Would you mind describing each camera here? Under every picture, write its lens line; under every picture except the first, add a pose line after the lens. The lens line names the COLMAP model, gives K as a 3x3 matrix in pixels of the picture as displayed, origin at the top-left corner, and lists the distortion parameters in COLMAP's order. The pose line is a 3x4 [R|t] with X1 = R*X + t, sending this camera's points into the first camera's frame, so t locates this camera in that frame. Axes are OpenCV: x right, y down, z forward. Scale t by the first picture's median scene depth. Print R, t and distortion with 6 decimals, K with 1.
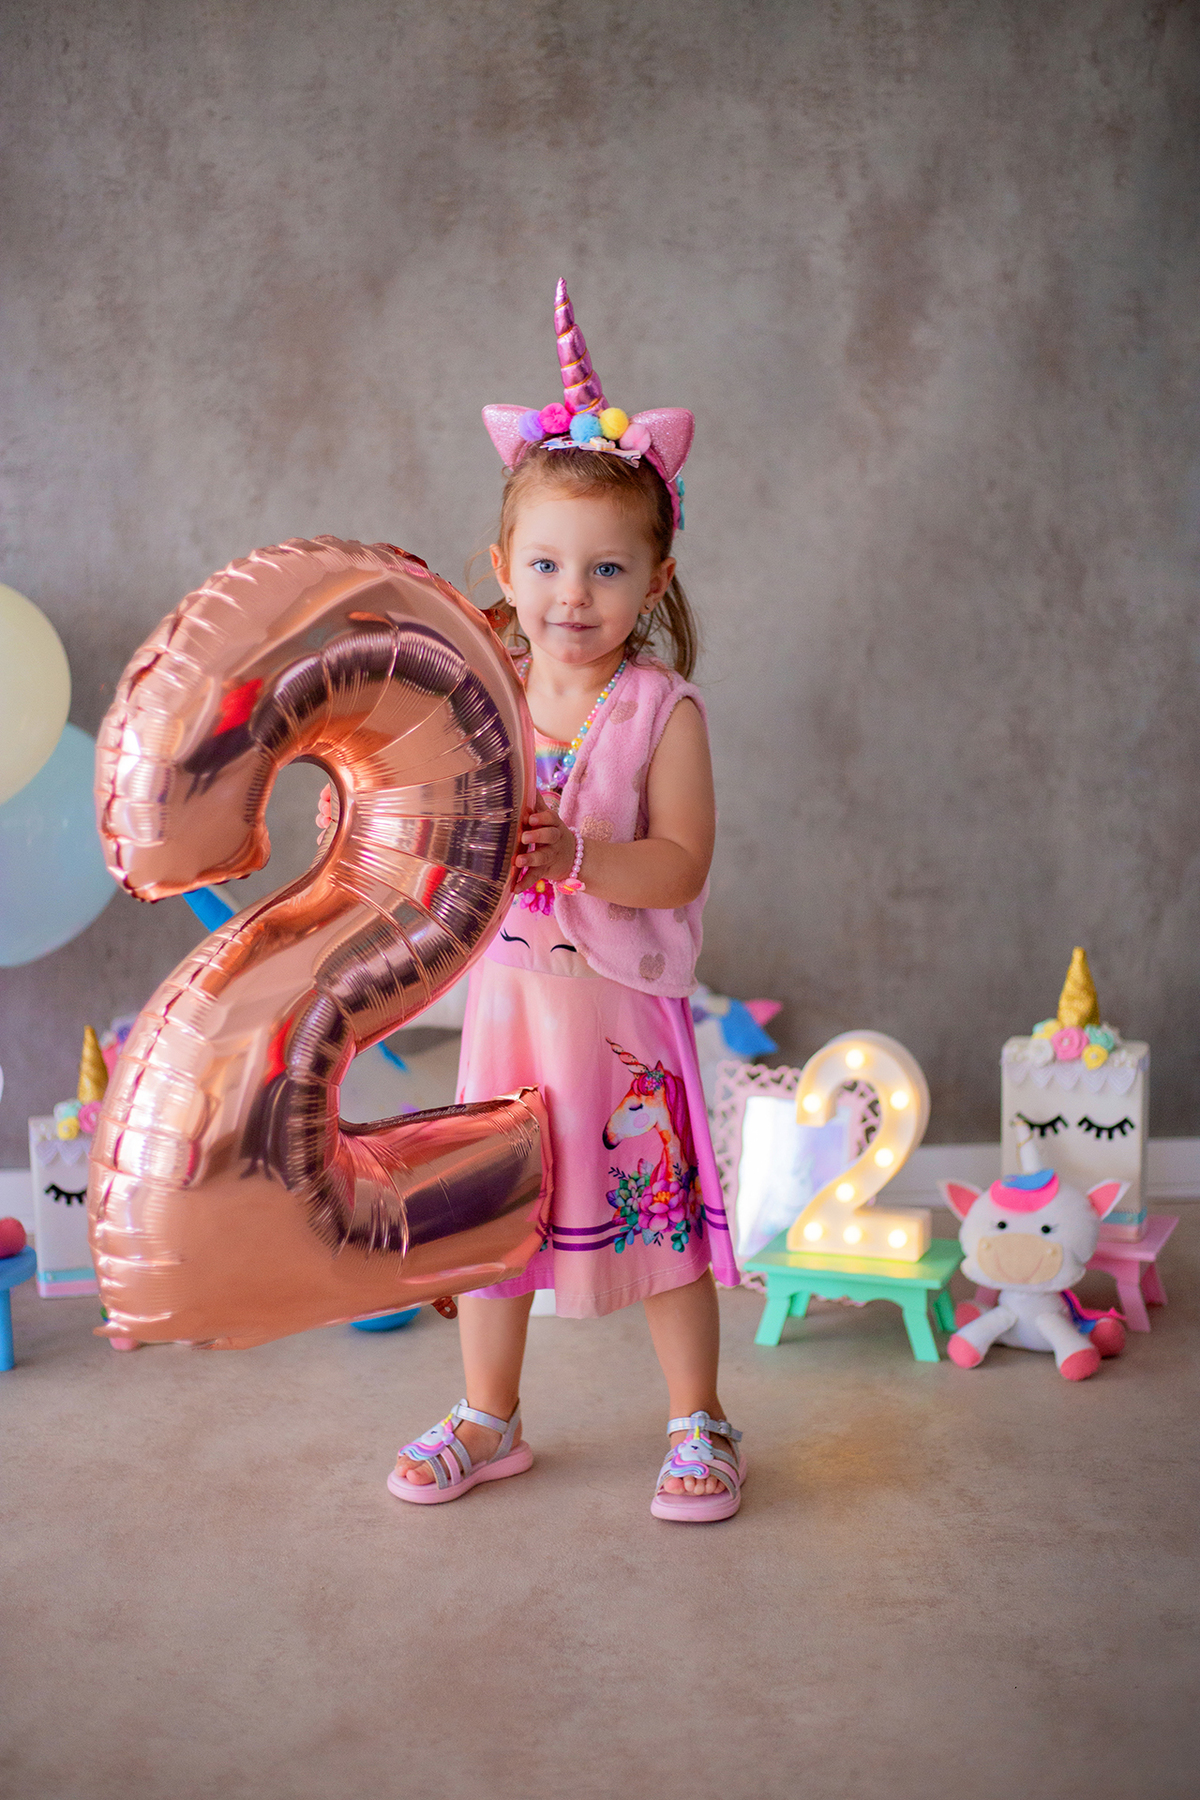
lens RADIAL K [[2651.5, 0, 599.1], [0, 2651.5, 913.1], [0, 0, 1]] dist [-0.100239, -0.056322]
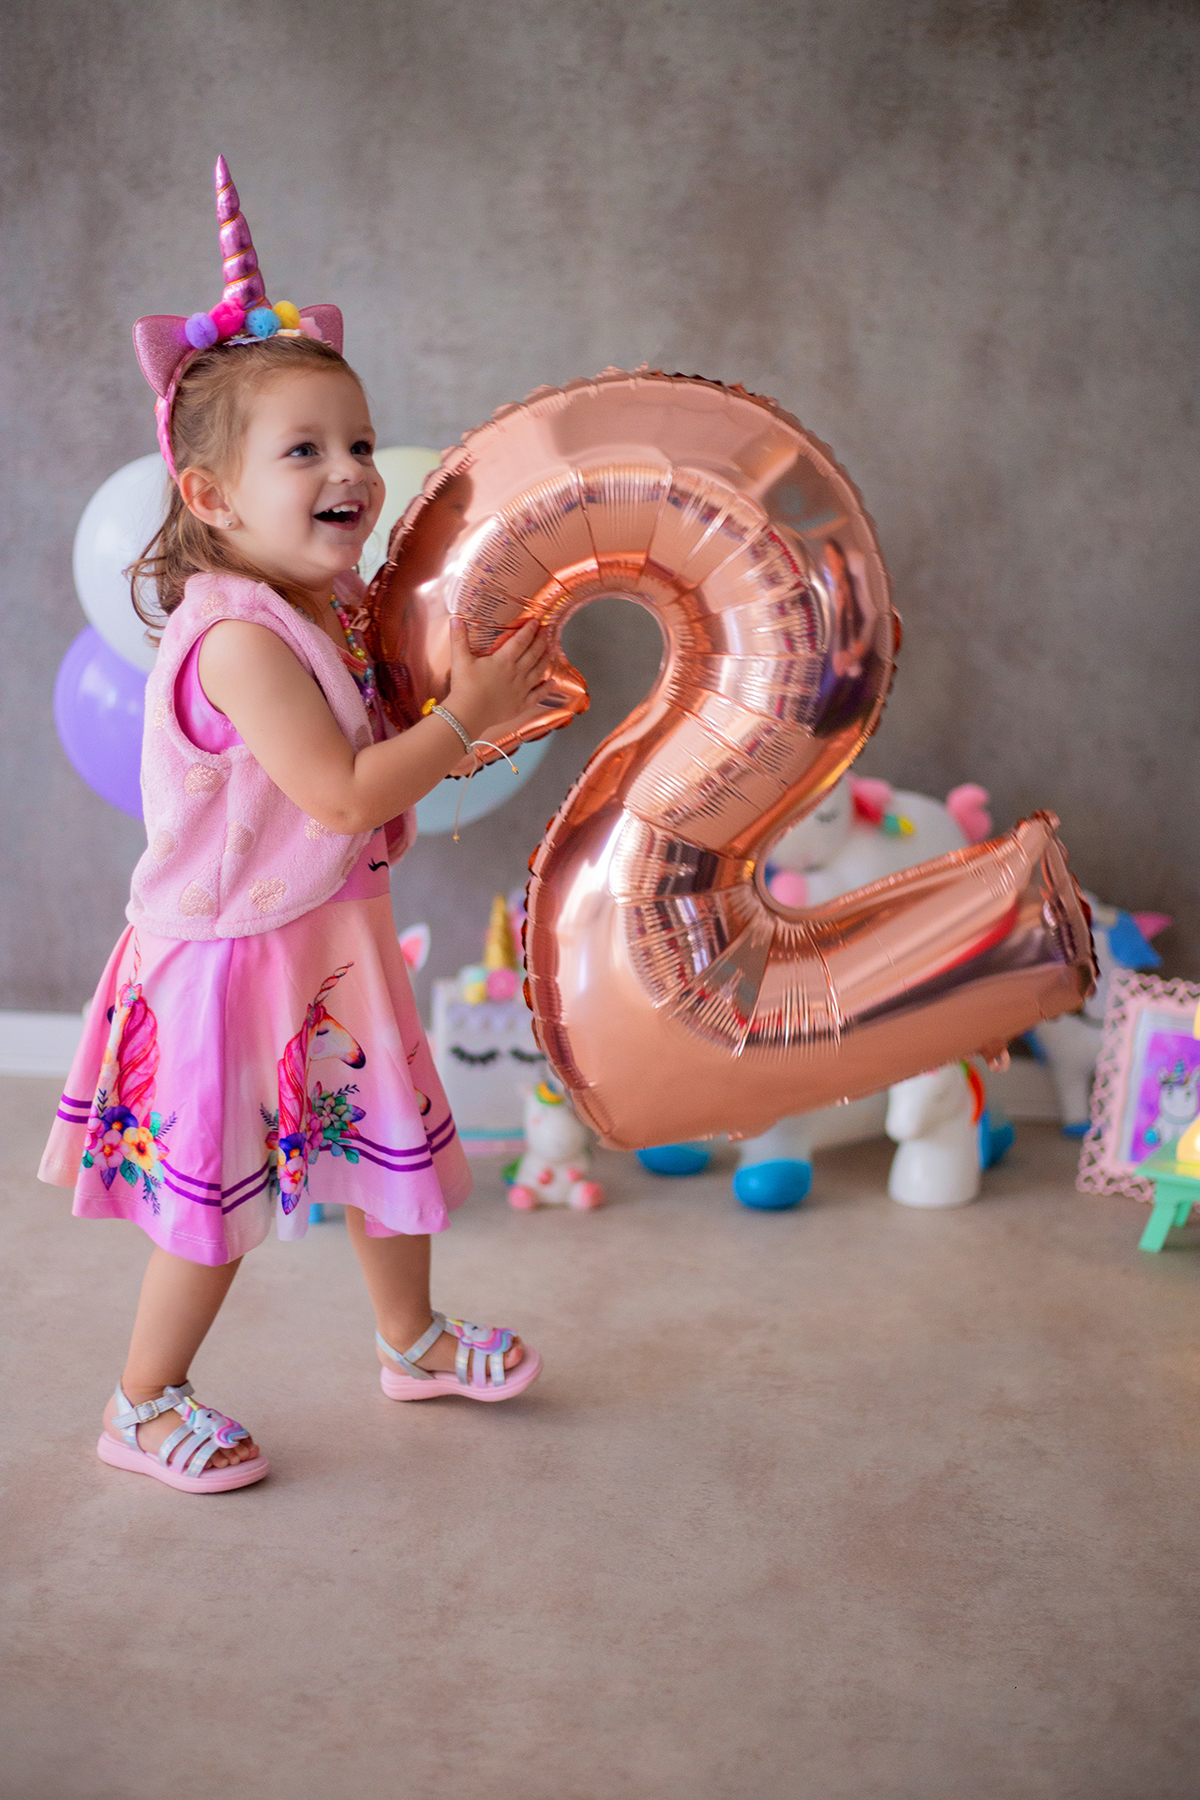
lens RADIAL K [[2667.4, 0, 609.0], [0, 2667.4, 909.4], [0, 0, 1]] dist [-0.101364, -0.071649]
pose [[0.993812, 0.066593, -0.088900, -0.056923], [-0.063416, 0.997259, 0.038104, 0.006084], [0.091194, -0.032231, 0.995311, -0.030244]]
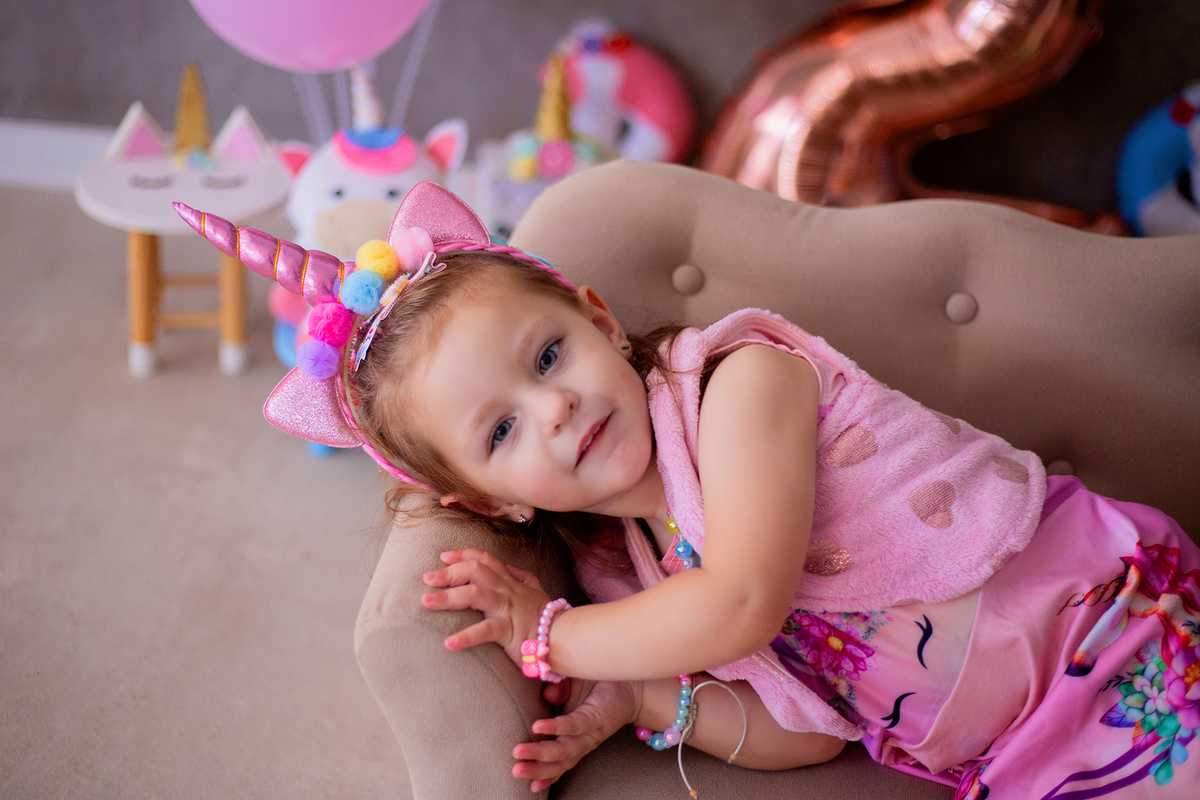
lens RADIAL K [[1900.0, 0, 586.1], [0, 1900.0, 401.3], [0, 0, 1]] dist [-0.111863, -0.000410]
pose [[0.984568, 0.149981, -0.090177, -0.106811], [-0.110854, 0.933216, 0.341787, -0.065511], [0.135416, -0.326516, 0.935441, 0.360870]]
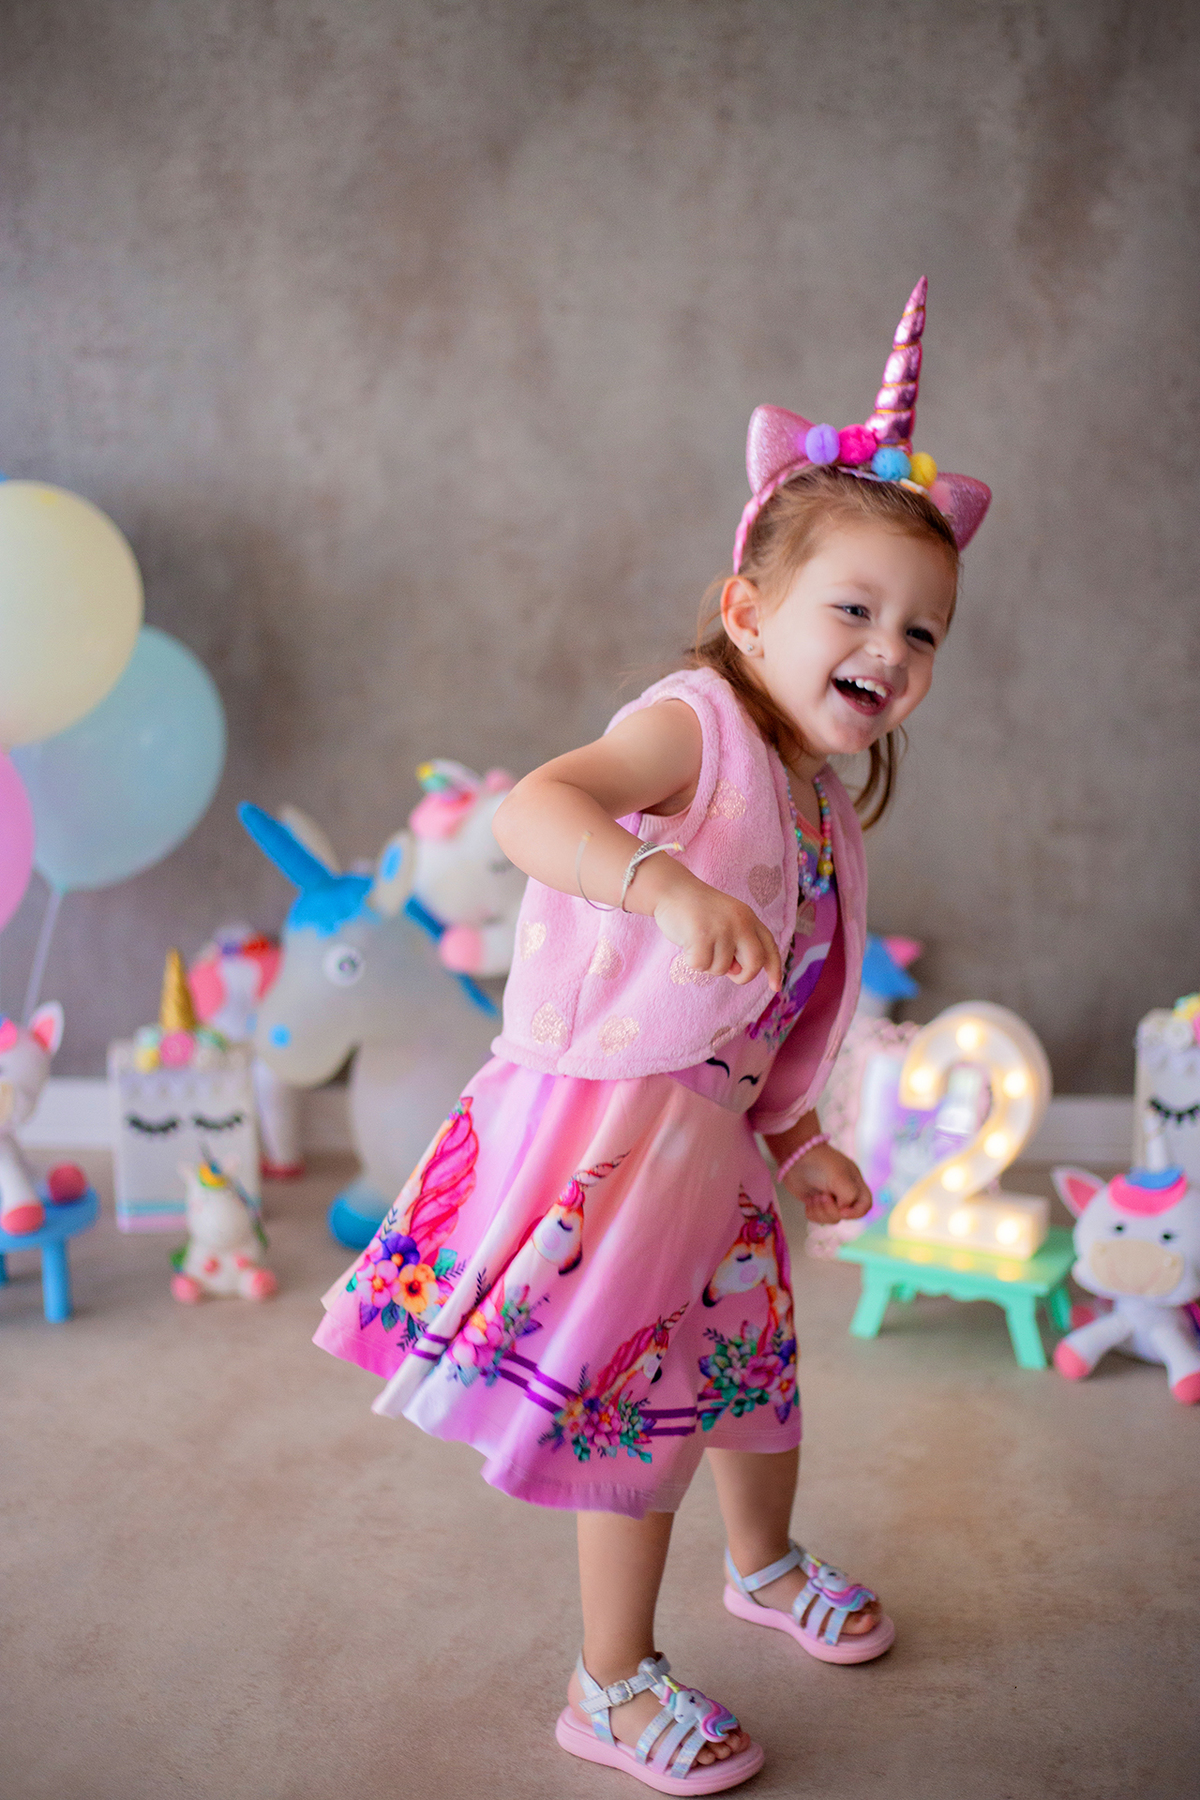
lens RADIAL K [[2667.4, 0, 609.0], [0, 2667.4, 909.4], [0, 0, 1]] dist [-0.101364, -0.071649]
pose [[0.992313, 0.038242, -0.117698, 0.072410], [-0.027798, 0.995631, 0.089137, -0.060422], [0.120592, -0.085180, 0.989041, 0.073926]]
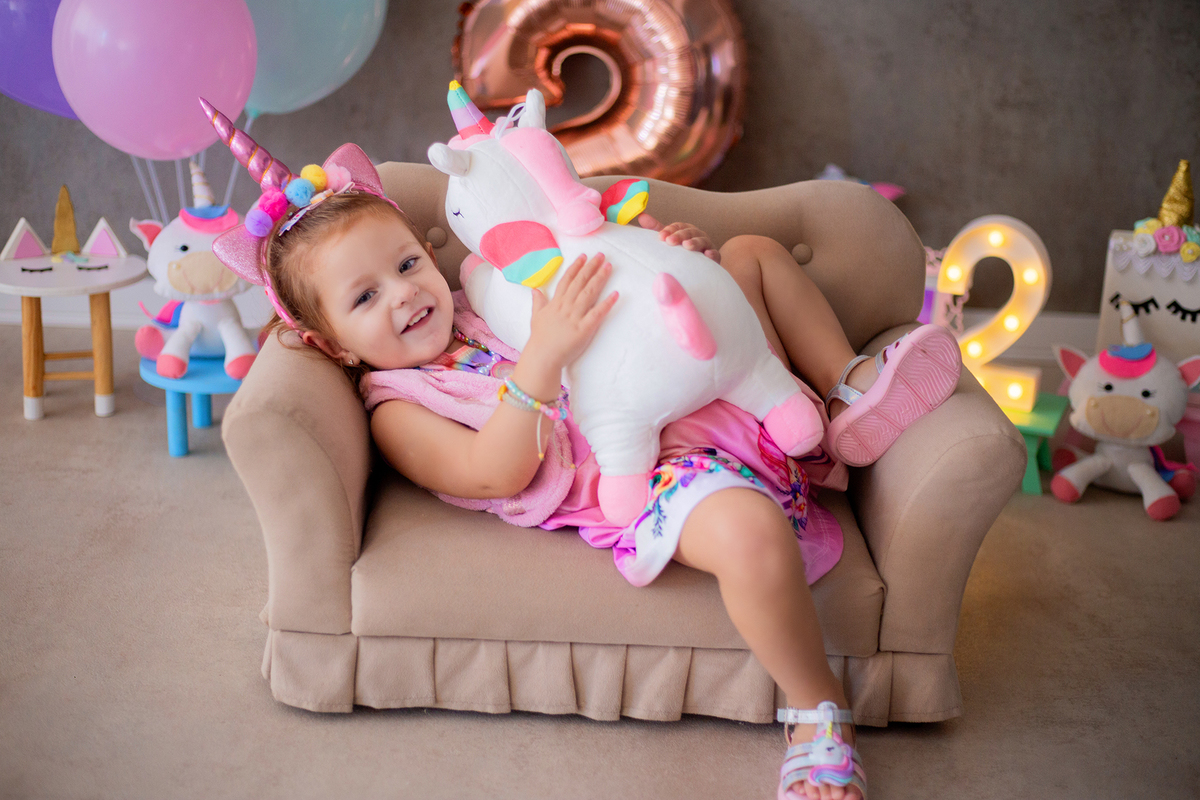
lens RADIAL K [[1778.3, 0, 600.0], [0, 1778.3, 400.0], [0, 0, 1]] dist [-0.101364, -0.071649]
pose [[0.997776, 0.066170, 0.008033, -0.073987], [-0.066607, 0.985111, 0.158495, 0.011146], [0.002574, -0.158677, 0.987327, 0.186831]]
